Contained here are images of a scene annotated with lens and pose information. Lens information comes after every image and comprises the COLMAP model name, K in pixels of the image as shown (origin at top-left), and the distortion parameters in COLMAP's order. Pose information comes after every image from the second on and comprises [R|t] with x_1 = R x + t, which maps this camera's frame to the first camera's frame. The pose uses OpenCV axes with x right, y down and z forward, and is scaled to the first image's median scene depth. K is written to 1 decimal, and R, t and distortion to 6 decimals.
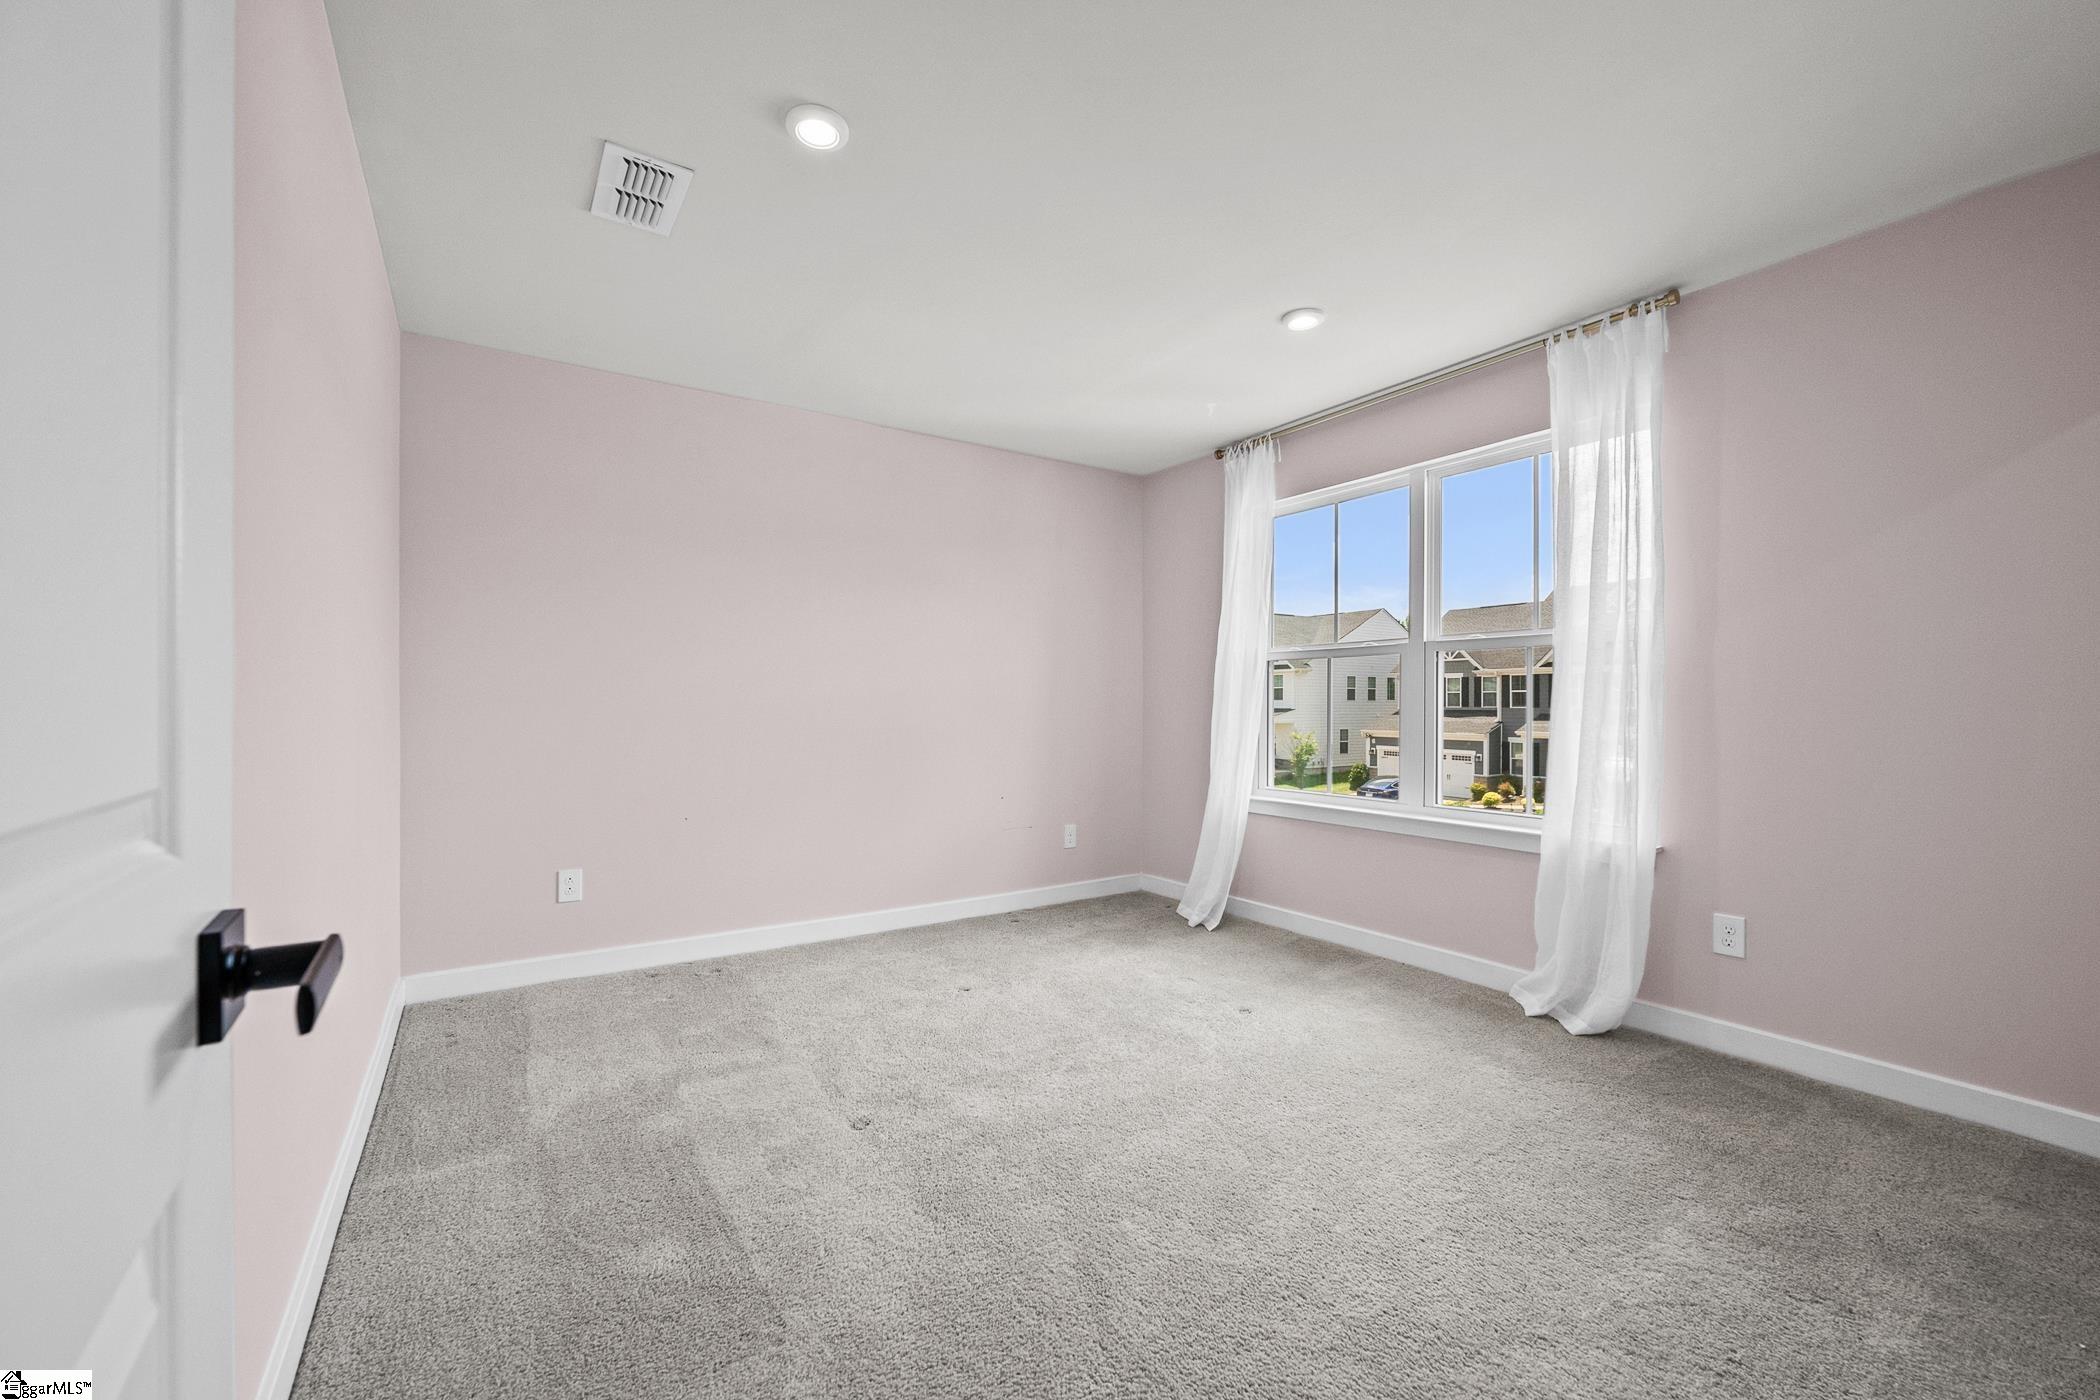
lens RADIAL K [[830.1, 0, 1050.0], [0, 830.1, 700.0], [0, 0, 1]] dist [0.000518, 0.000099]
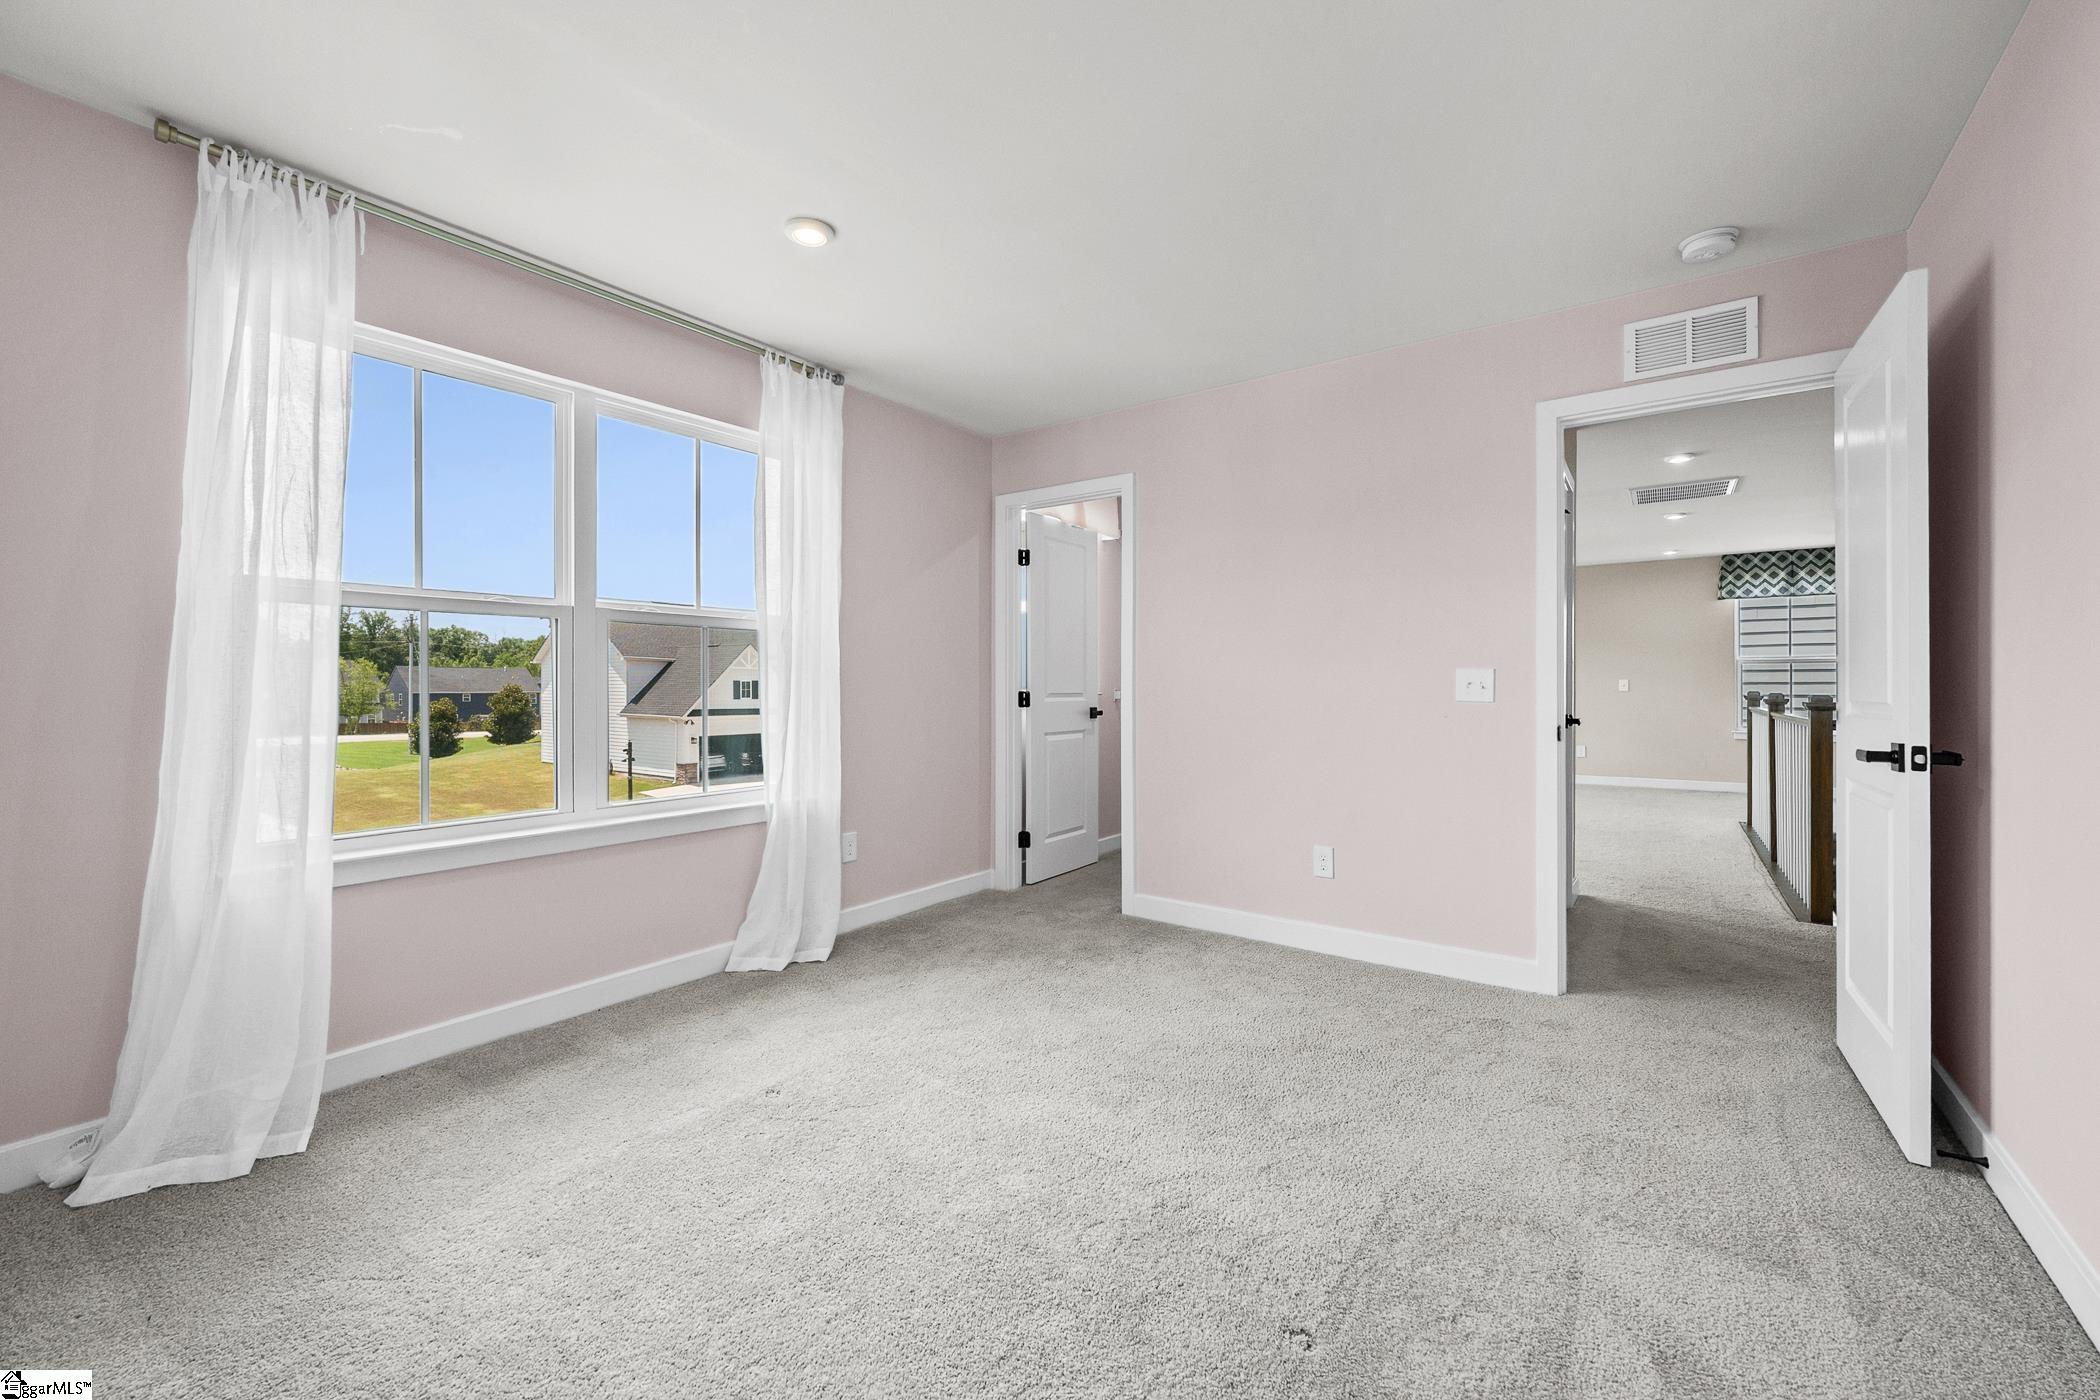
lens RADIAL K [[830.1, 0, 1050.0], [0, 830.1, 700.0], [0, 0, 1]] dist [0.000518, 0.000099]
pose [[-0.342308, -0.020582, 0.939362, -0.494214], [-0.005905, 0.999787, 0.019754, -0.000606], [-0.939569, 0.001215, -0.342357, 0.900746]]
